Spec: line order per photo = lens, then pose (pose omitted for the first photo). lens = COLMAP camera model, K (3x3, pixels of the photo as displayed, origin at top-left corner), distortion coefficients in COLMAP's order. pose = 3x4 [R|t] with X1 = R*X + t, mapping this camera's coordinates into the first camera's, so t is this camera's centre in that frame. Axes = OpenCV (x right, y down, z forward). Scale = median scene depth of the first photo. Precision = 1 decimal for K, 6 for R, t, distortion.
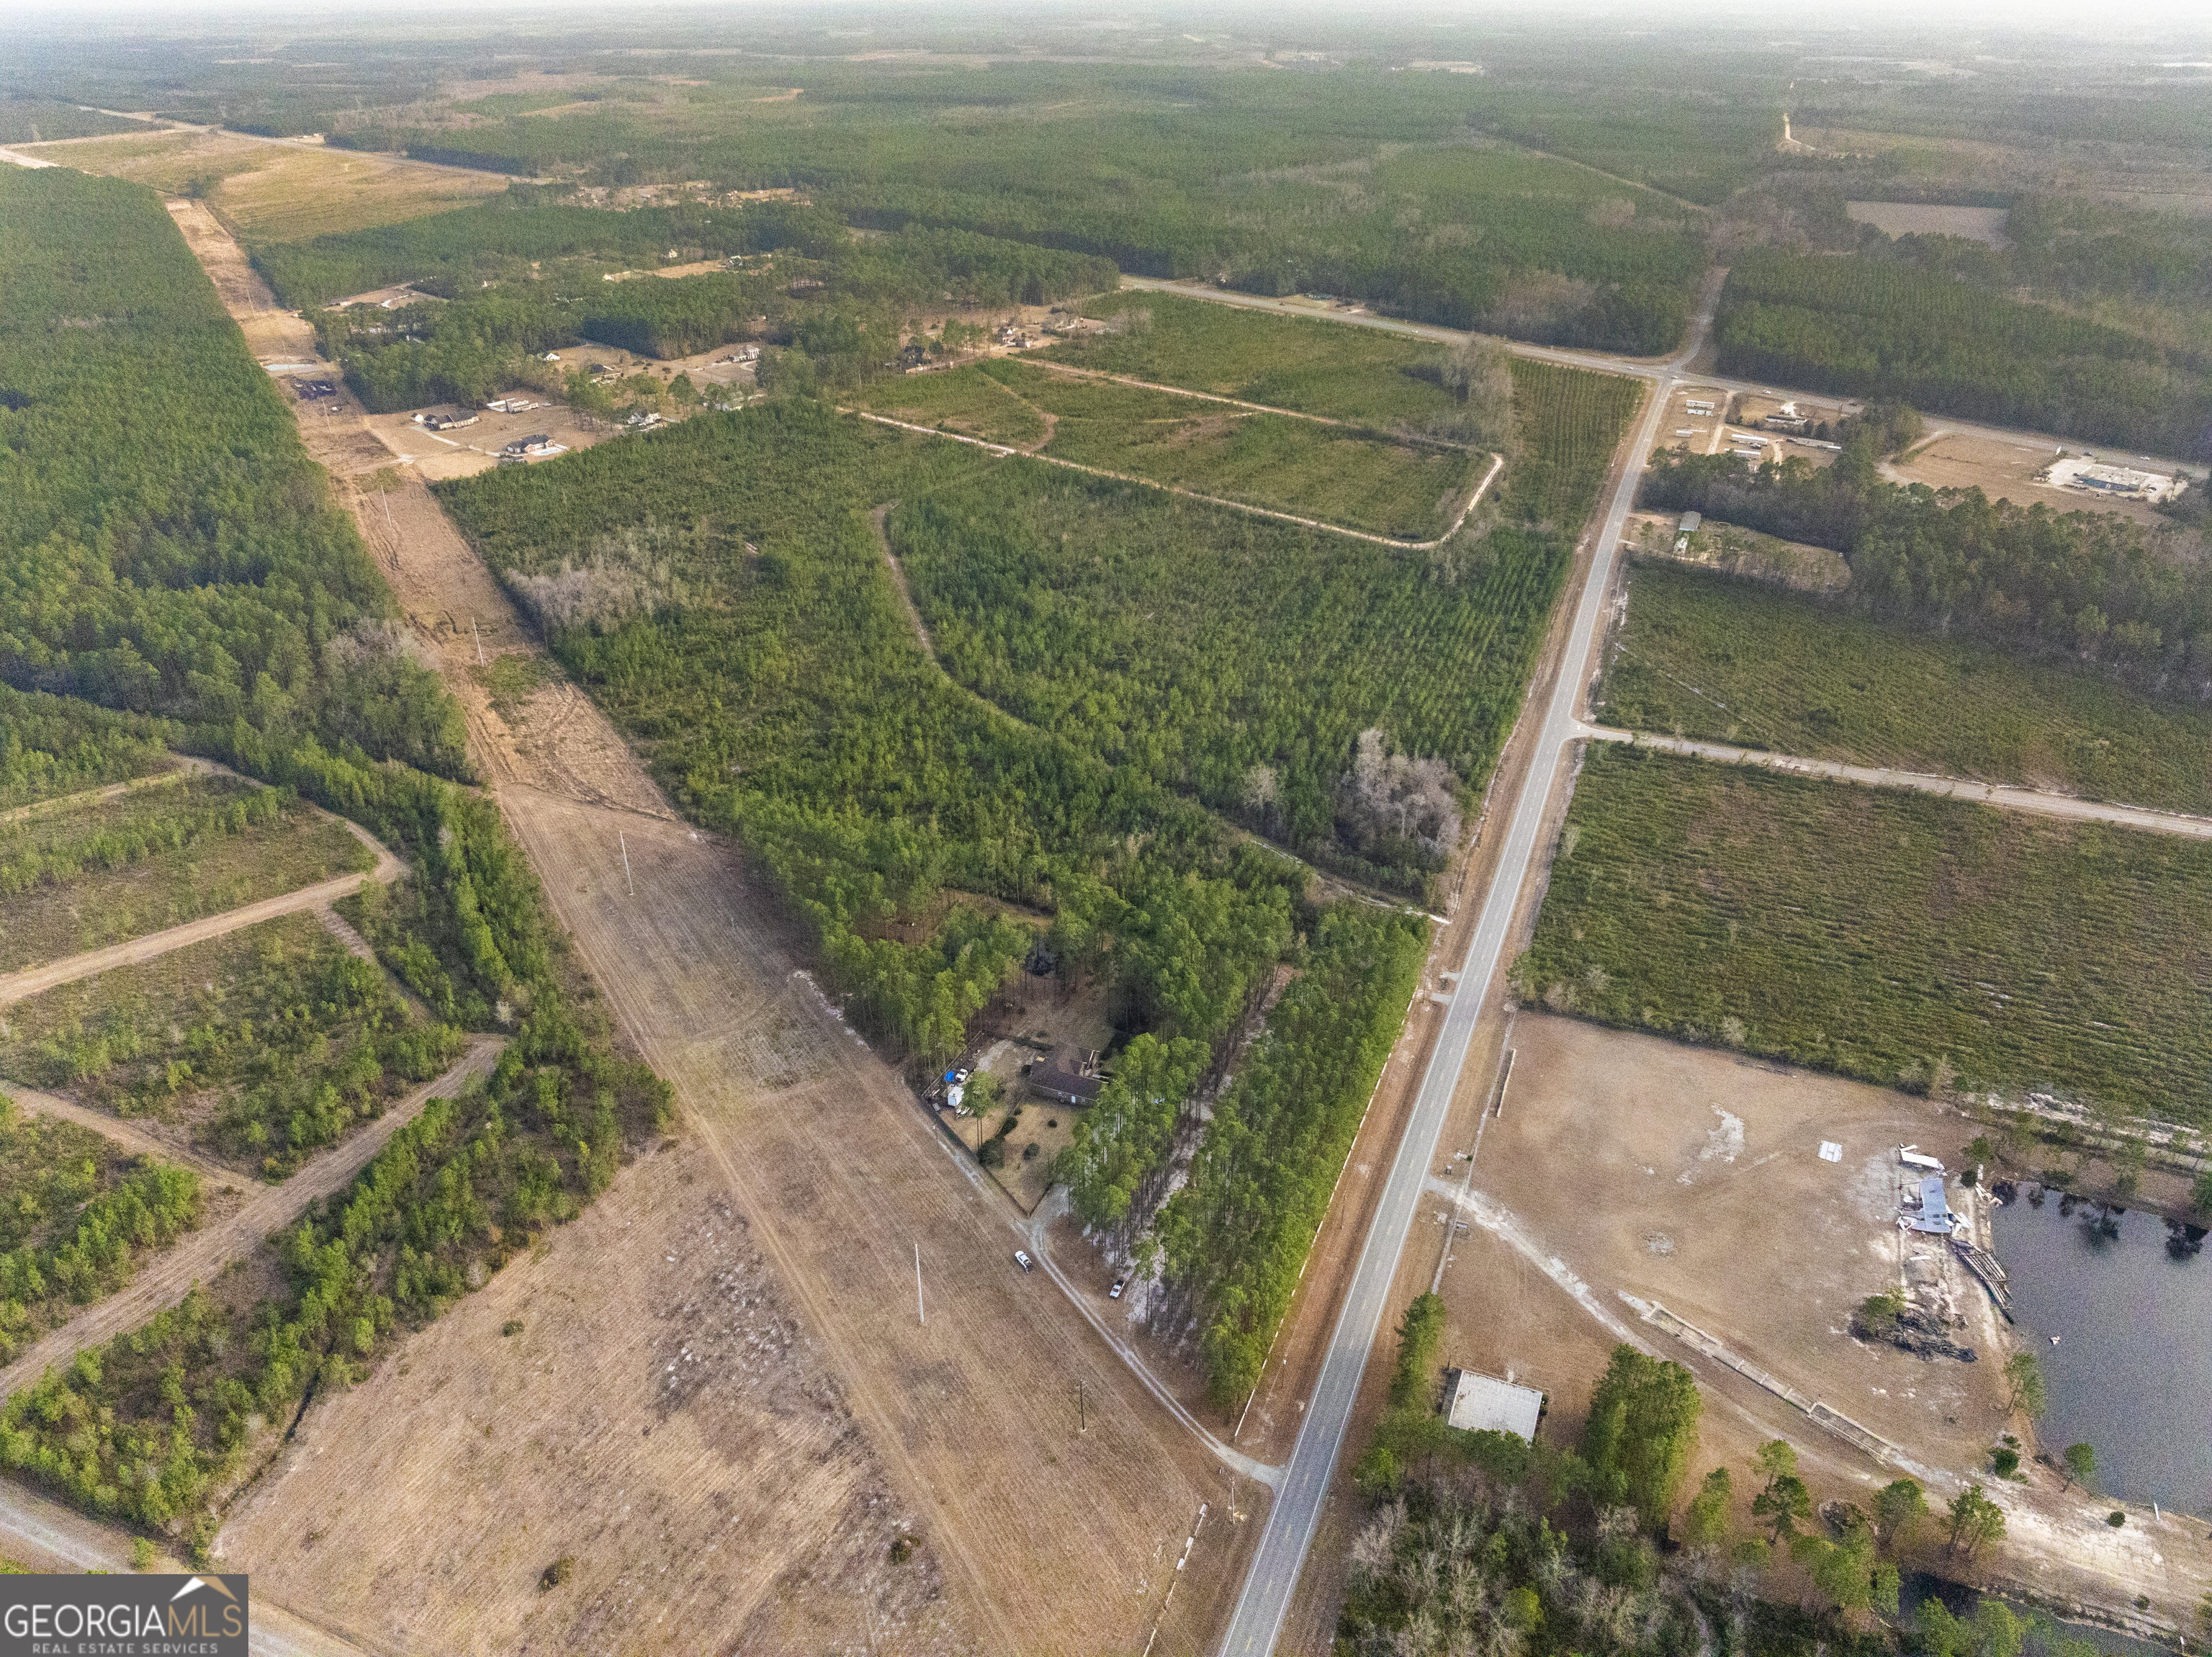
lens RADIAL K [[1550.3, 0, 1108.1], [0, 1550.3, 823.1], [0, 0, 1]] dist [-0.040977, 0.006293]
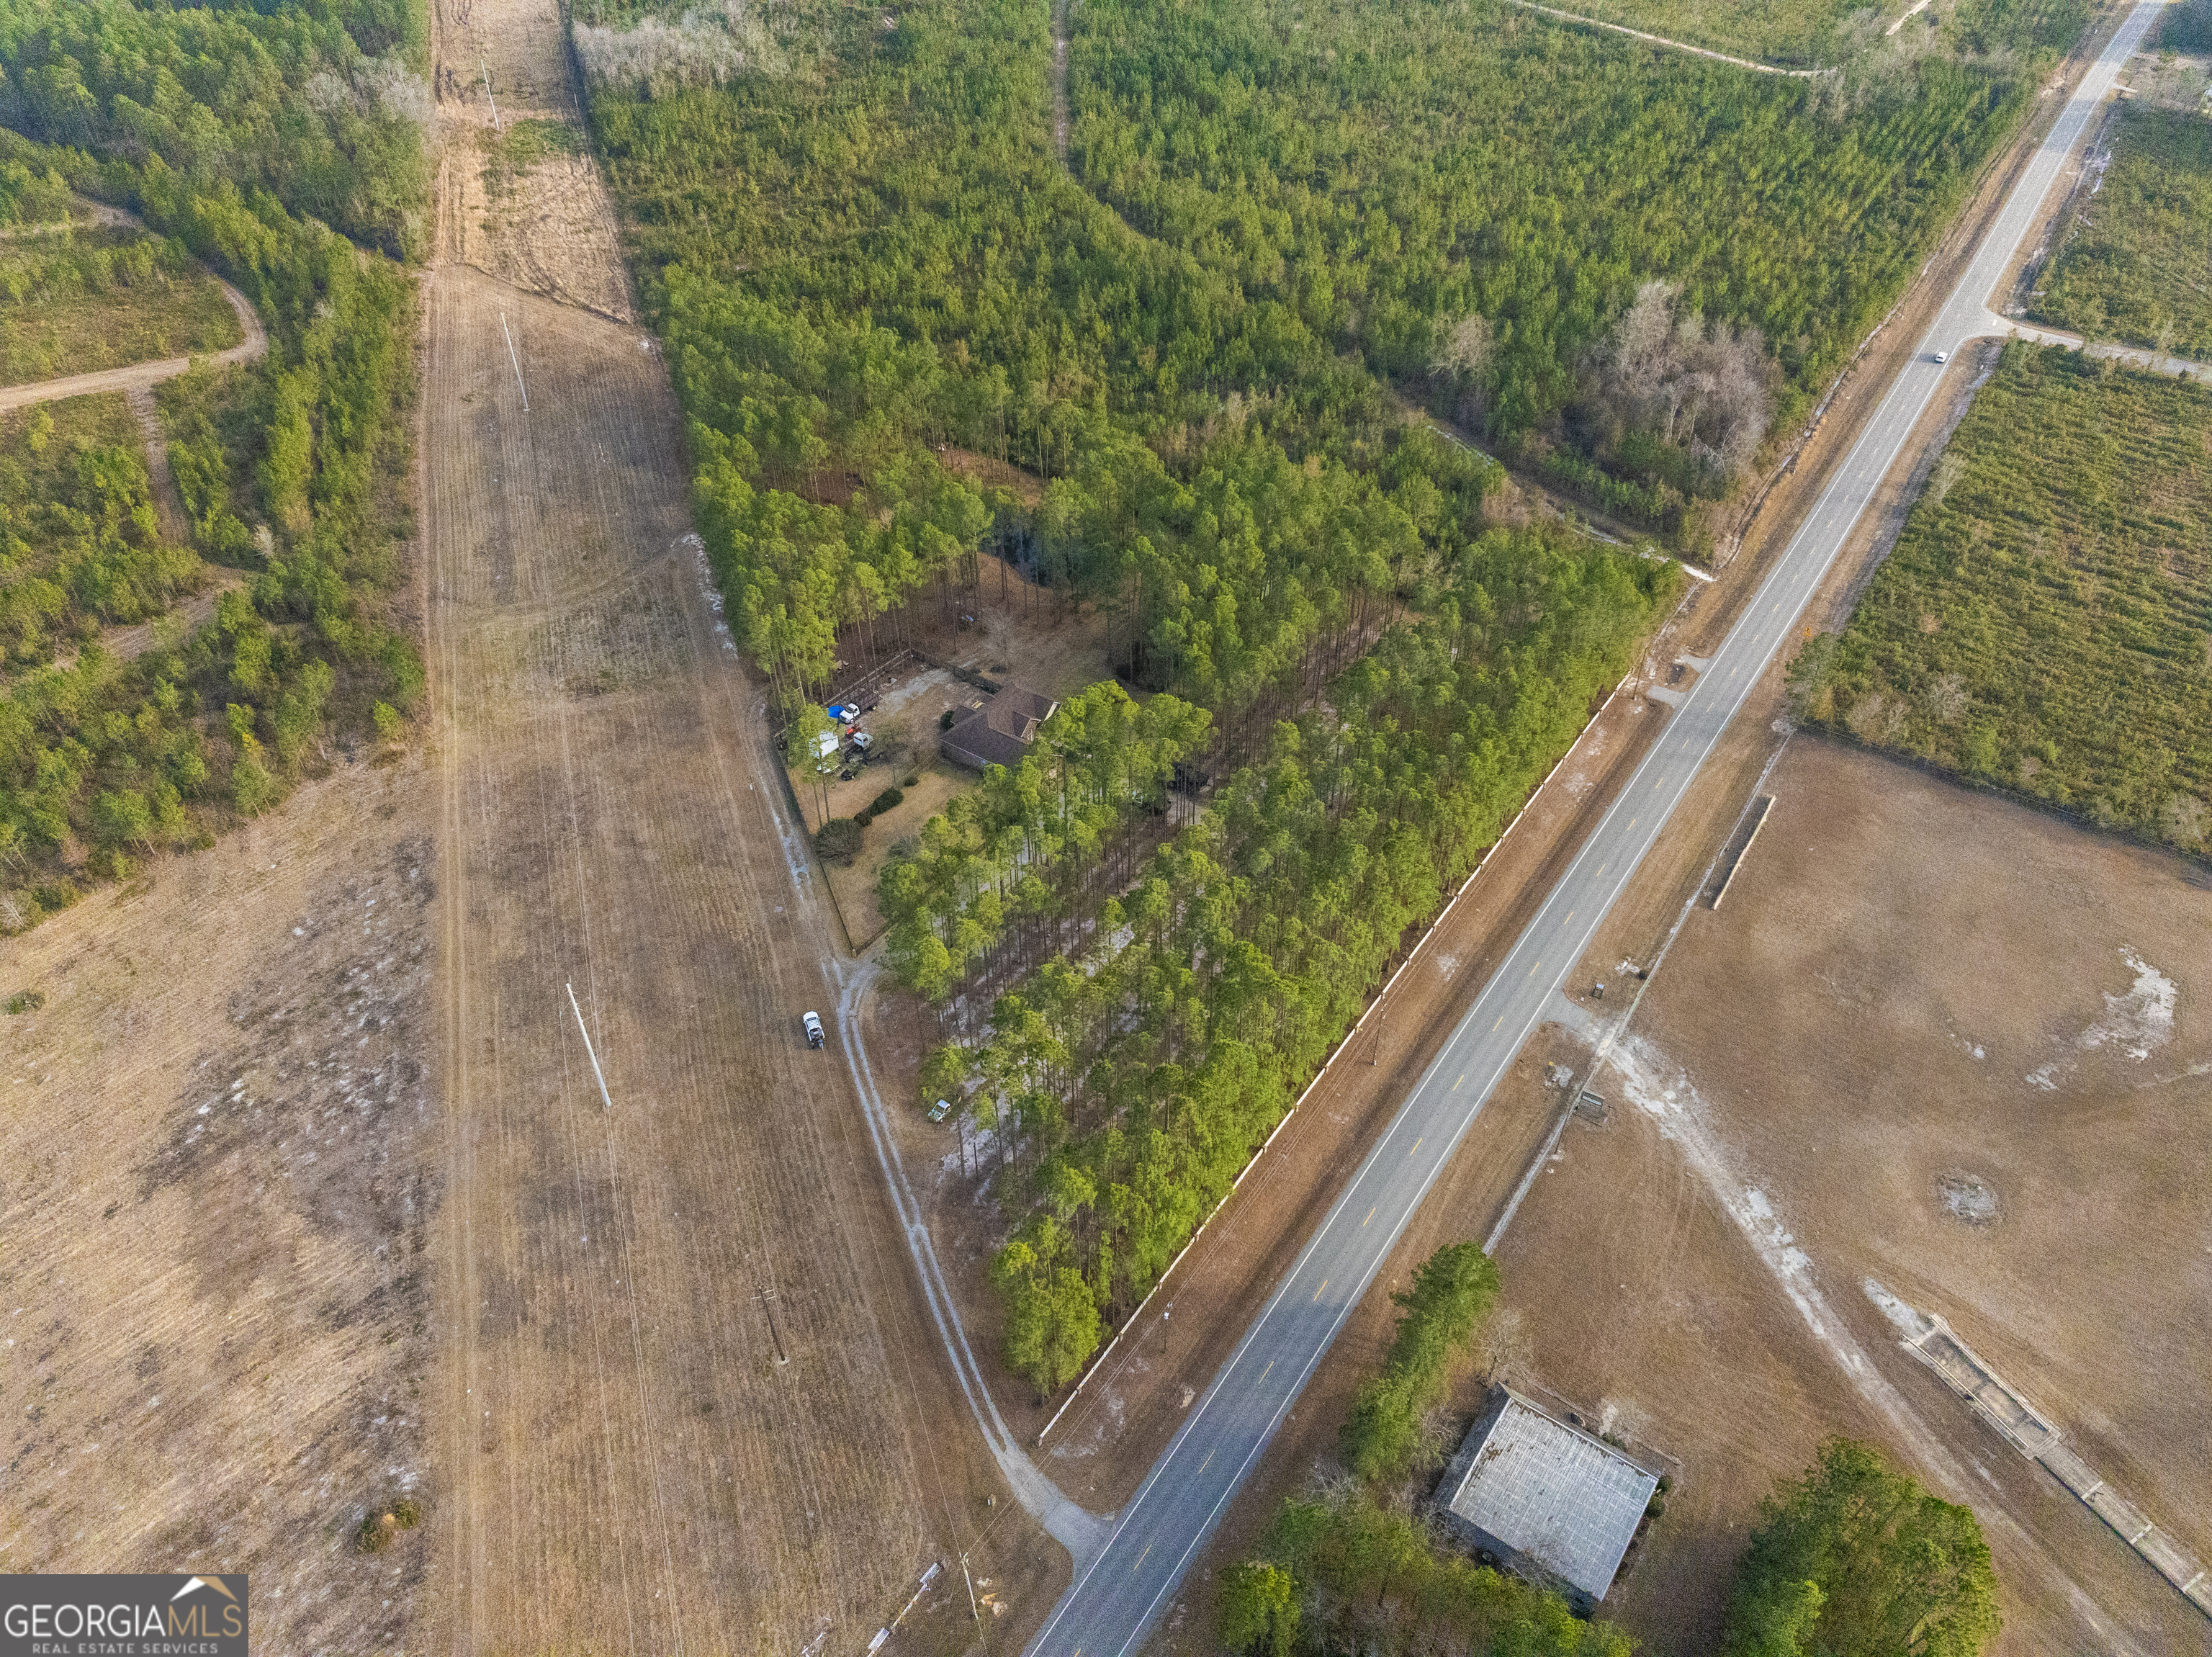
lens RADIAL K [[1550.3, 0, 1110.9], [0, 1550.3, 817.3], [0, 0, 1]] dist [-0.040977, 0.006293]
pose [[0.974159, 0.143267, -0.174611, 0.122055], [-0.103880, 0.970658, 0.216869, 0.054092], [0.200558, -0.193126, 0.960458, 0.390372]]
